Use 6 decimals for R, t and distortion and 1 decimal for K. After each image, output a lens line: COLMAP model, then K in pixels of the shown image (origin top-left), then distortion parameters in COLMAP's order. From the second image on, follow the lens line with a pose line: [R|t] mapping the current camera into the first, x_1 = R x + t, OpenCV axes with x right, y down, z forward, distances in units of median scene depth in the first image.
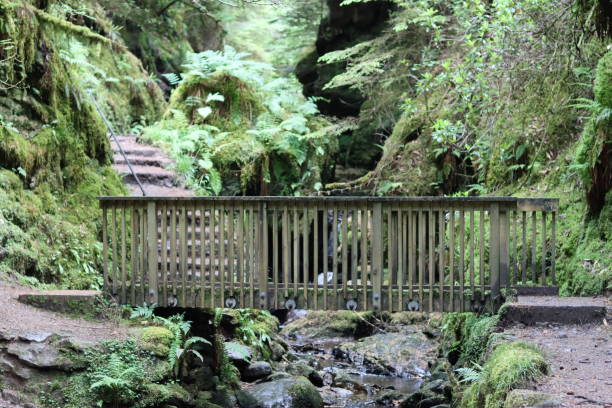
lens RADIAL K [[1452.9, 0, 306.0], [0, 1452.9, 204.0], [0, 0, 1]] dist [-0.059528, -0.412493]
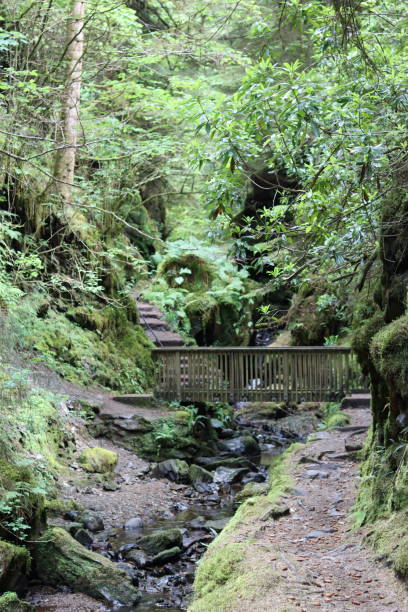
lens RADIAL K [[1452.9, 0, 204.0], [0, 1452.9, 306.0], [0, 0, 1]] dist [-0.059528, -0.412493]
pose [[0.999796, -0.015324, -0.013184, -0.025572], [0.015371, 0.999876, 0.003470, -0.047286], [0.013129, -0.003671, 0.999907, -0.701914]]
